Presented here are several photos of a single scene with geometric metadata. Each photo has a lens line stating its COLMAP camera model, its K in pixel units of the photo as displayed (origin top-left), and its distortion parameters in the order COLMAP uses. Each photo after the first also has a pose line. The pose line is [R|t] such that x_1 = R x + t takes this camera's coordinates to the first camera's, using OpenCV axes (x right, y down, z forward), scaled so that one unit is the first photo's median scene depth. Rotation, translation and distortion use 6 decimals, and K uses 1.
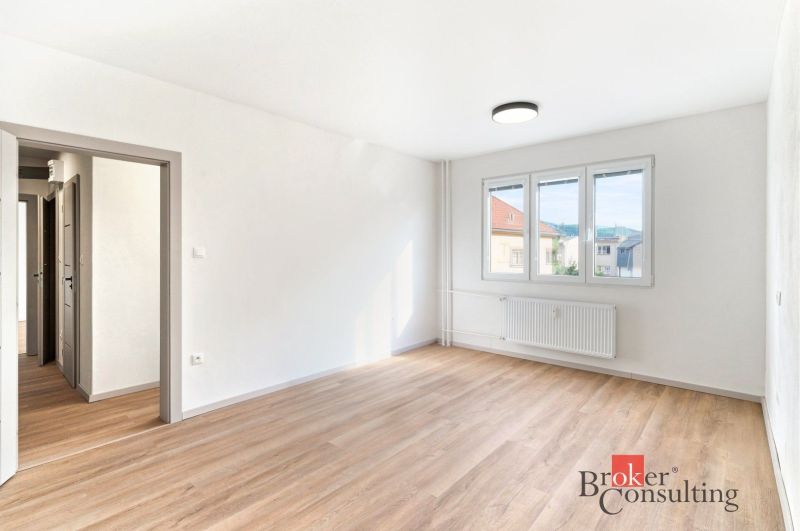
lens RADIAL K [[371.2, 0, 396.5], [0, 371.2, 252.8], [0, 0, 1]] dist [0.001072, 0.000254]
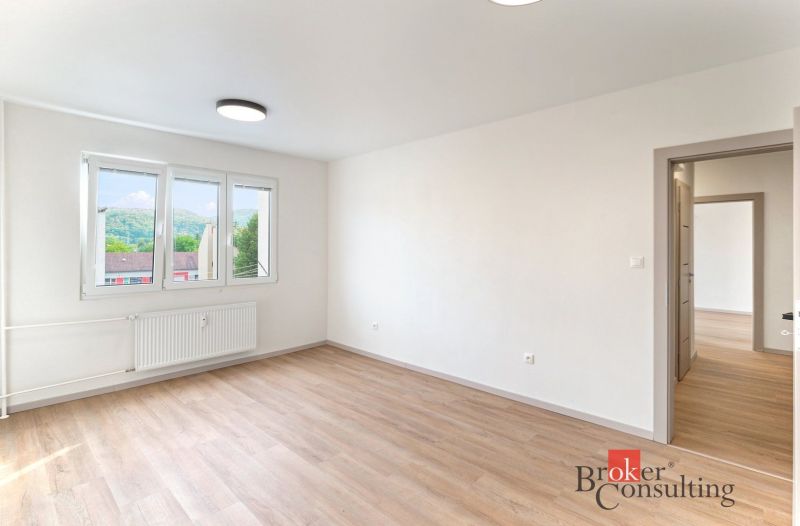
lens RADIAL K [[395.6, 0, 400.1], [0, 395.6, 249.4], [0, 0, 1]] dist [0.040440, 0.000141]
pose [[0.045321, 0.001972, 0.998971, -0.572325], [0.001670, 0.999997, -0.002050, -0.017020], [-0.998971, 0.001761, 0.045317, 0.472332]]
